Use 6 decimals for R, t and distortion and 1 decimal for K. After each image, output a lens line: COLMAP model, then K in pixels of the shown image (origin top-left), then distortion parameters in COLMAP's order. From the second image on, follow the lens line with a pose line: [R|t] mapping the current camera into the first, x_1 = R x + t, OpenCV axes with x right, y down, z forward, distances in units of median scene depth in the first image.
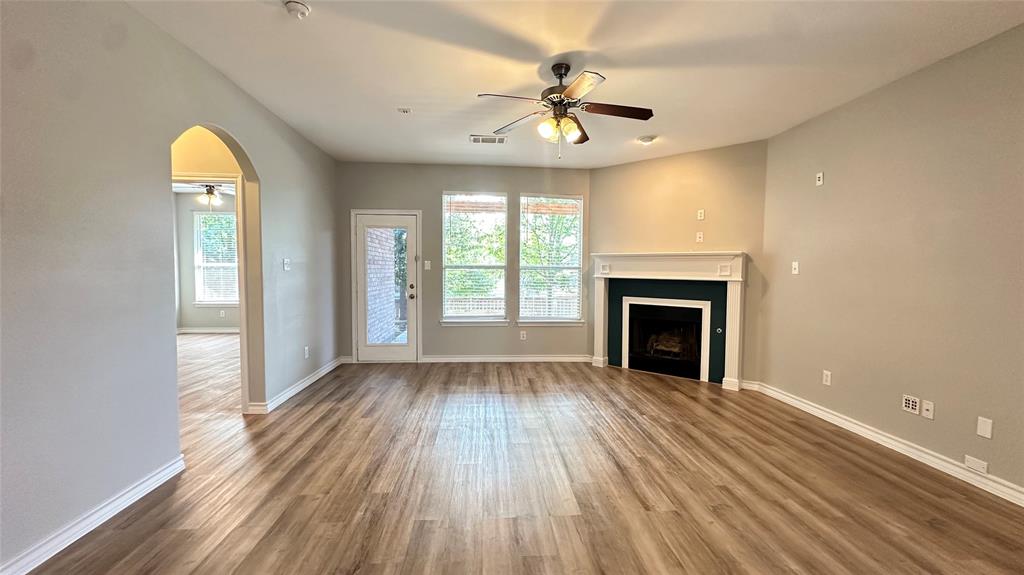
lens RADIAL K [[408.4, 0, 513.4], [0, 408.4, 287.4], [0, 0, 1]] dist [-0.010349, 0.000225]
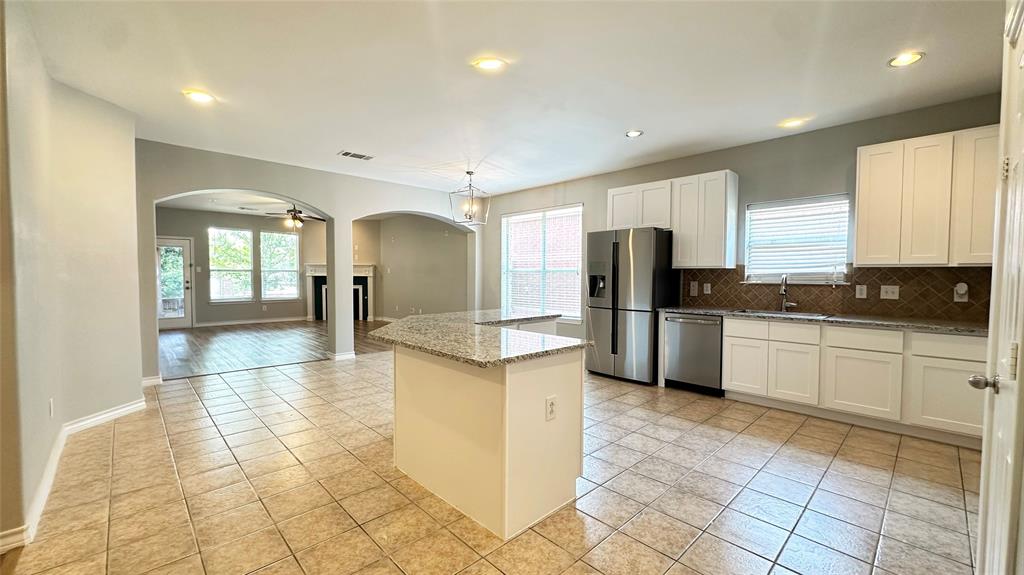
lens RADIAL K [[408.8, 0, 513.0], [0, 408.8, 289.4], [0, 0, 1]] dist [-0.002017, -0.000124]
pose [[0.776231, -0.028573, 0.629800, -0.280055], [0.030324, 0.999508, 0.007972, 0.057597], [-0.629718, 0.012910, 0.776716, -1.196915]]
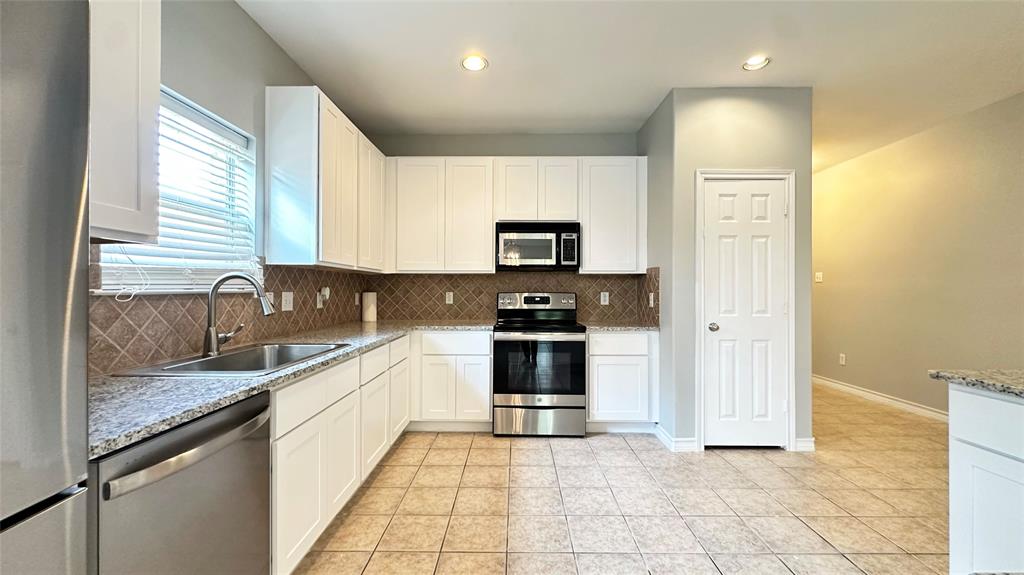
lens RADIAL K [[408.8, 0, 513.0], [0, 408.8, 289.4], [0, 0, 1]] dist [-0.002017, -0.000124]
pose [[-0.996112, -0.008296, 0.087706, 0.330265], [-0.004561, 0.999078, 0.042697, 0.049873], [-0.087979, 0.042131, -0.995231, -0.598664]]
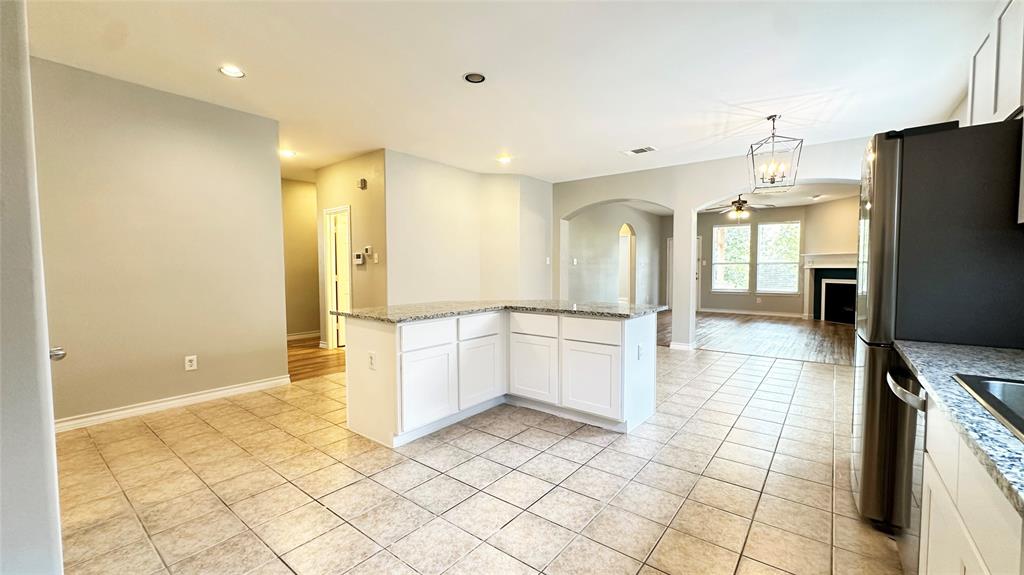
lens RADIAL K [[408.8, 0, 513.0], [0, 408.8, 289.4], [0, 0, 1]] dist [-0.002017, -0.000124]
pose [[0.733485, 0.023534, -0.679299, 0.492167], [-0.021013, 0.999708, 0.011946, 0.075035], [0.679381, 0.005512, 0.733765, -1.174305]]
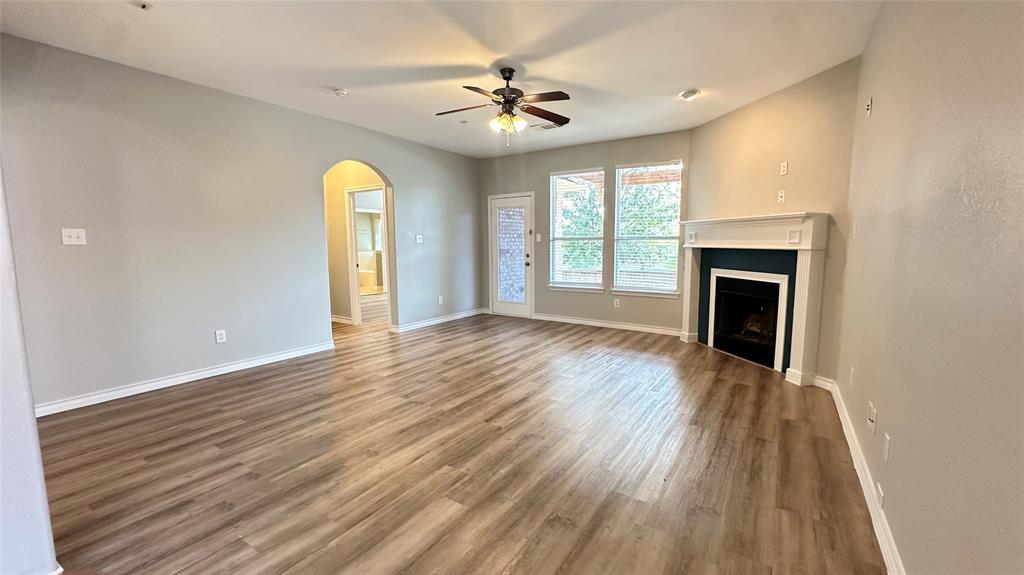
lens RADIAL K [[408.4, 0, 513.4], [0, 408.4, 287.4], [0, 0, 1]] dist [-0.010349, 0.000225]
pose [[0.788582, 0.054219, -0.612534, 0.487168], [-0.015656, 0.997553, 0.068144, 0.010389], [0.614730, -0.044147, 0.787501, 0.014266]]
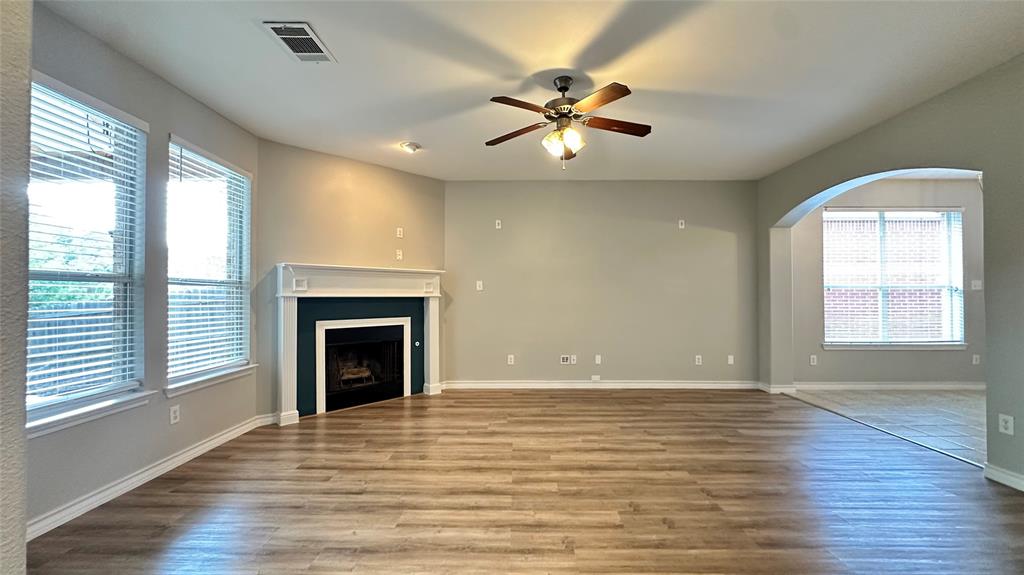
lens RADIAL K [[408.4, 0, 513.4], [0, 408.4, 287.4], [0, 0, 1]] dist [-0.010349, 0.000225]
pose [[0.086961, 0.007335, 0.996185, -0.475696], [0.047711, 0.998795, -0.011520, -0.015192], [-0.995069, 0.048531, 0.086506, 0.568752]]
